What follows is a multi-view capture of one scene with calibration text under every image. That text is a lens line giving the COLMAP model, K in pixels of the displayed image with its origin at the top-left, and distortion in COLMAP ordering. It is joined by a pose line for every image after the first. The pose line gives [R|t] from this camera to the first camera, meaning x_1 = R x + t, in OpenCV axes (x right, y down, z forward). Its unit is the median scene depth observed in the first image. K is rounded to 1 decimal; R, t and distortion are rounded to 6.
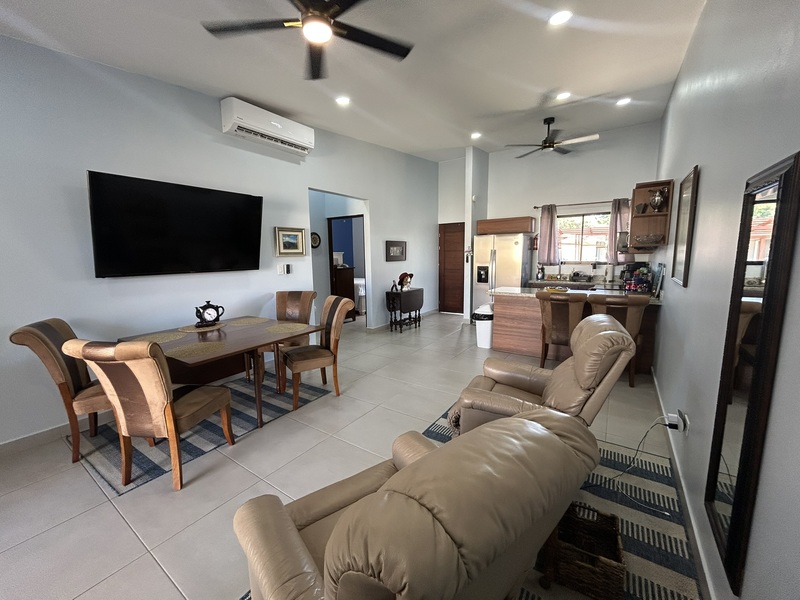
lens RADIAL K [[321.0, 0, 400.0], [0, 321.0, 300.0], [0, 0, 1]] dist [-0.001601, -0.000377]
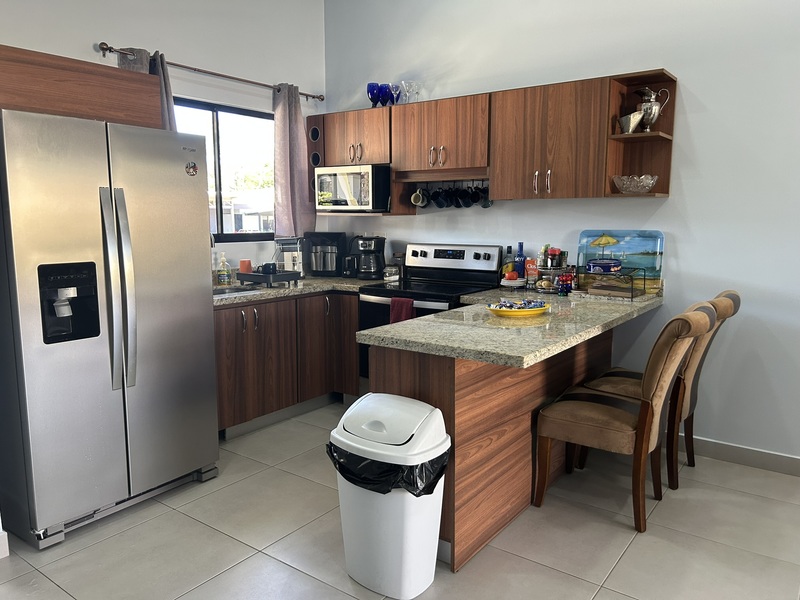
lens RADIAL K [[604.1, 0, 395.8], [0, 604.1, 303.6], [0, 0, 1]] dist [0.024939, -0.002746]
pose [[0.037617, -0.129758, 0.990832, -0.144134], [0.139057, 0.982566, 0.123397, -0.105348], [-0.989570, 0.133140, 0.055005, 0.814683]]
